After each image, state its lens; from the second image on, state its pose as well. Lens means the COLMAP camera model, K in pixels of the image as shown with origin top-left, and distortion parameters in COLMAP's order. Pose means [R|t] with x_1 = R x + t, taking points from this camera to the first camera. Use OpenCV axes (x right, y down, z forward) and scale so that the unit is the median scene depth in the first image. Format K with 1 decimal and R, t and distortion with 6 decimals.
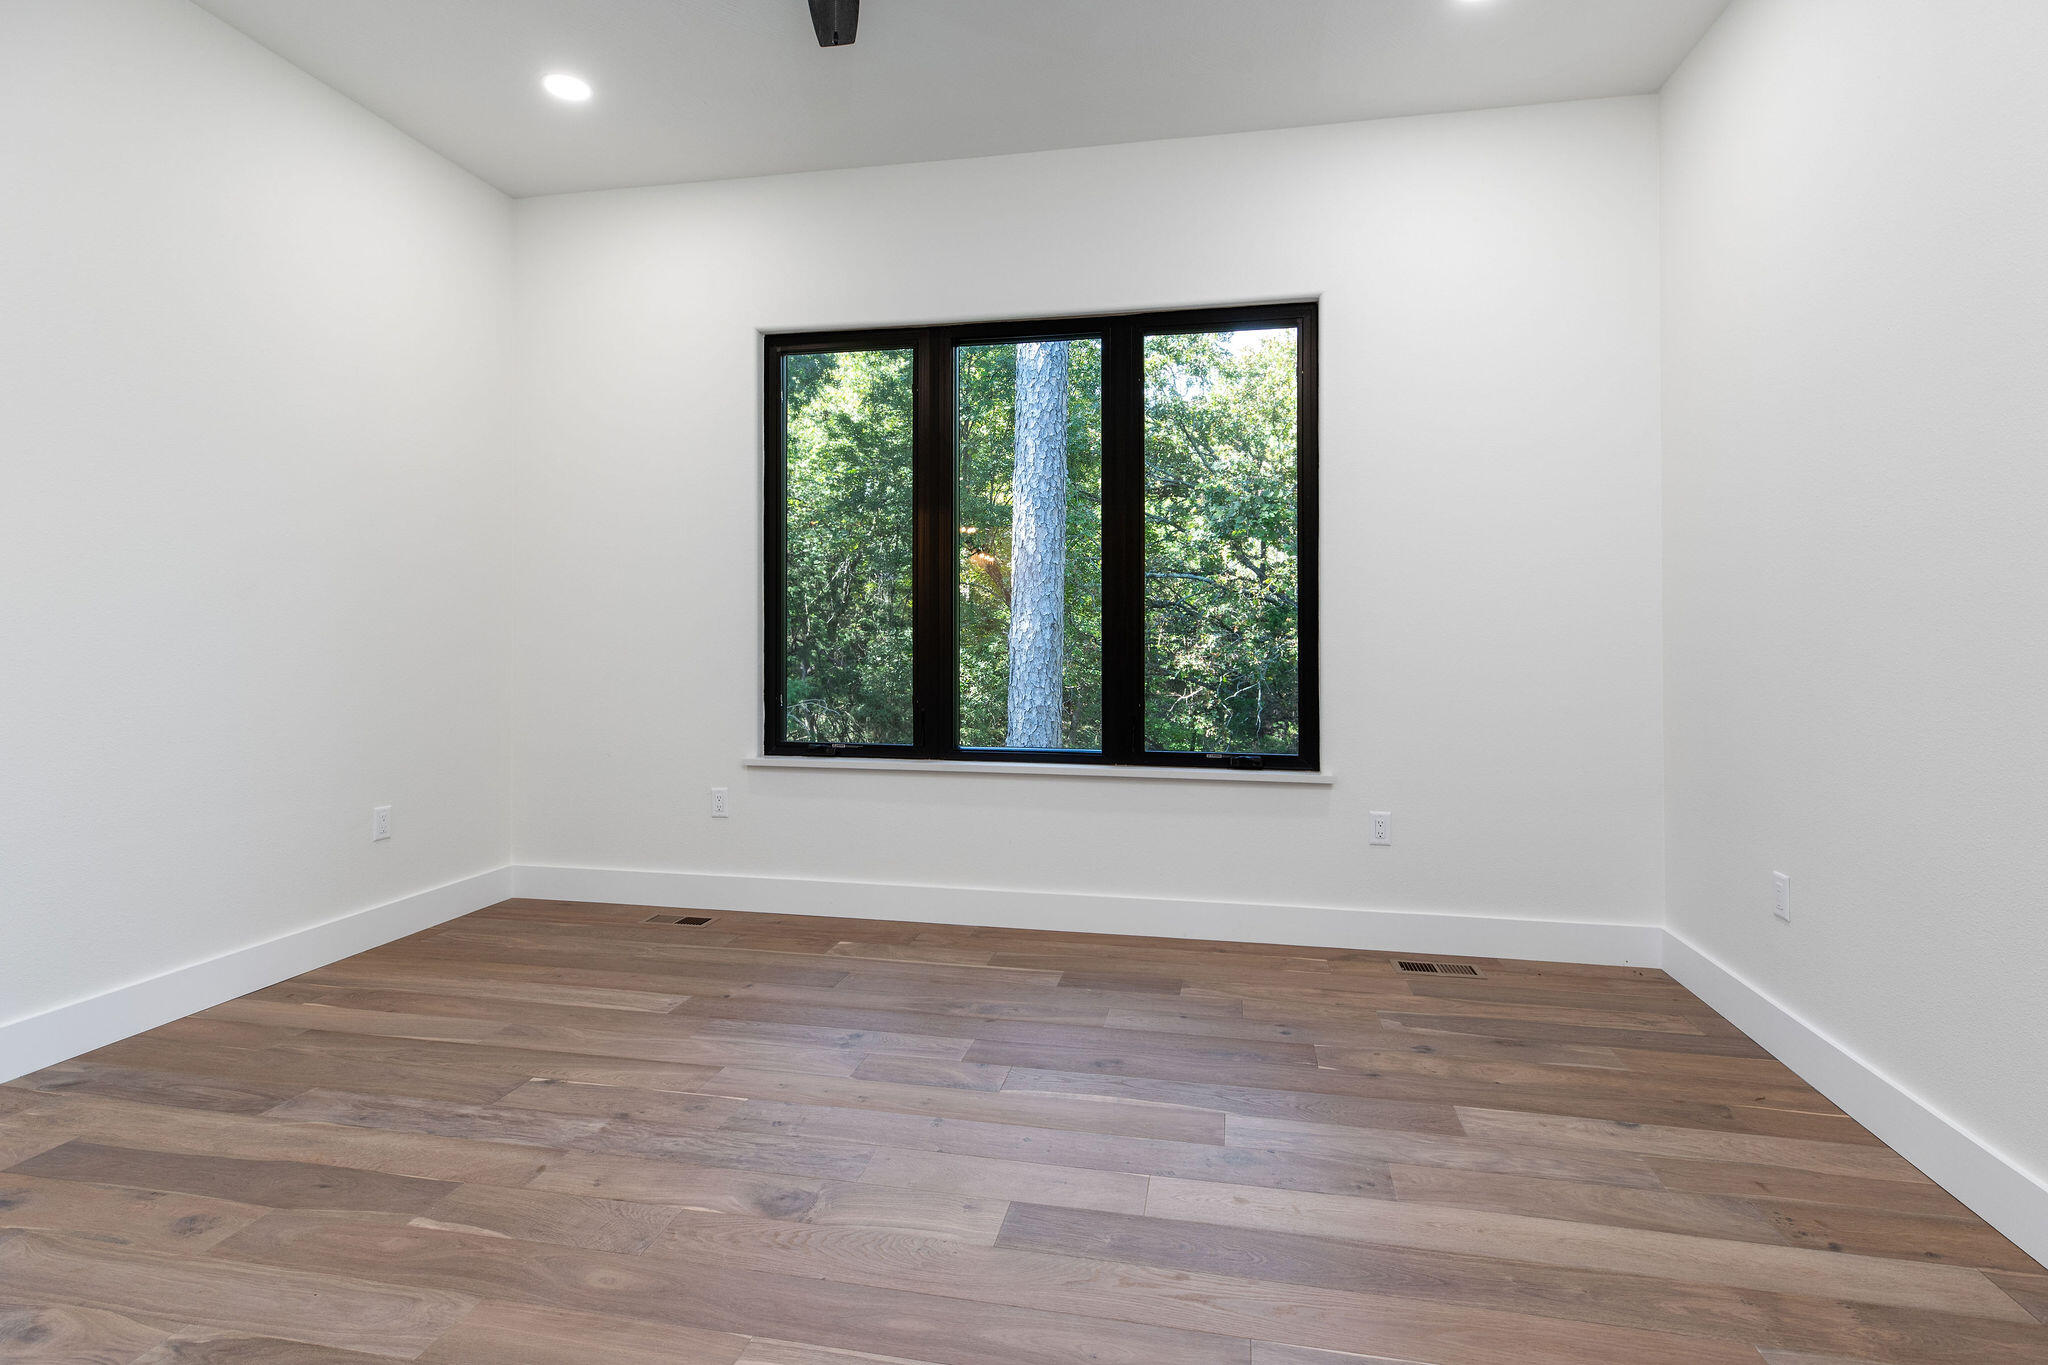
lens RADIAL K [[957.8, 0, 992.1], [0, 957.8, 625.5], [0, 0, 1]] dist [0.005921, -0.001222]
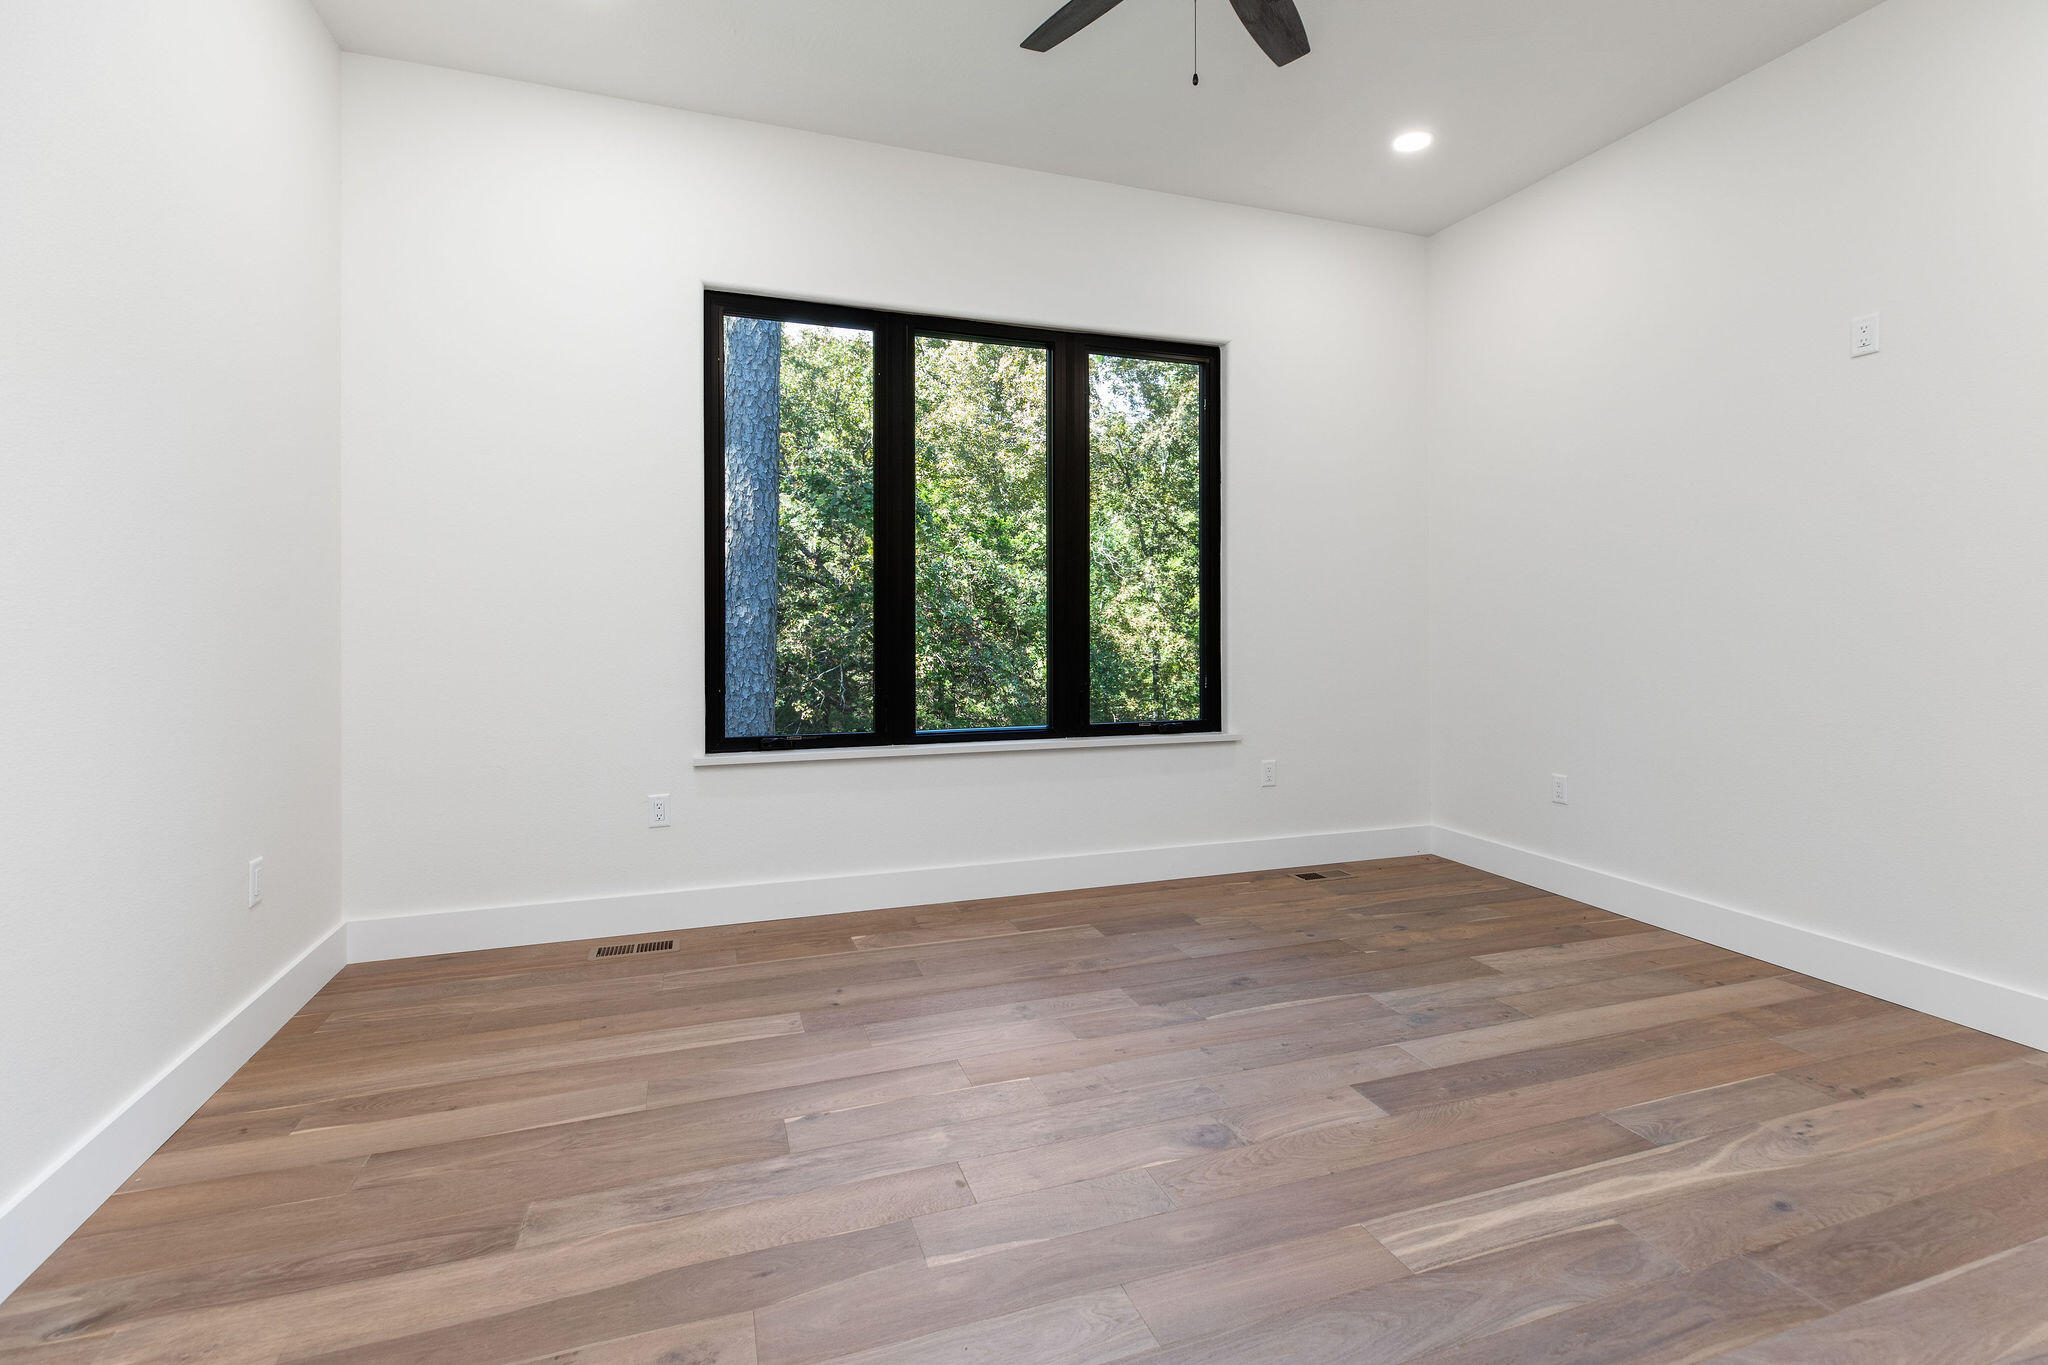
lens RADIAL K [[957.8, 0, 976.0], [0, 957.8, 616.7], [0, 0, 1]] dist [0.005921, -0.001222]
pose [[0.864465, -0.000432, 0.502692, -0.637982], [-0.003333, 0.999973, 0.006590, -0.002010], [-0.502681, -0.007373, 0.864440, 0.118411]]
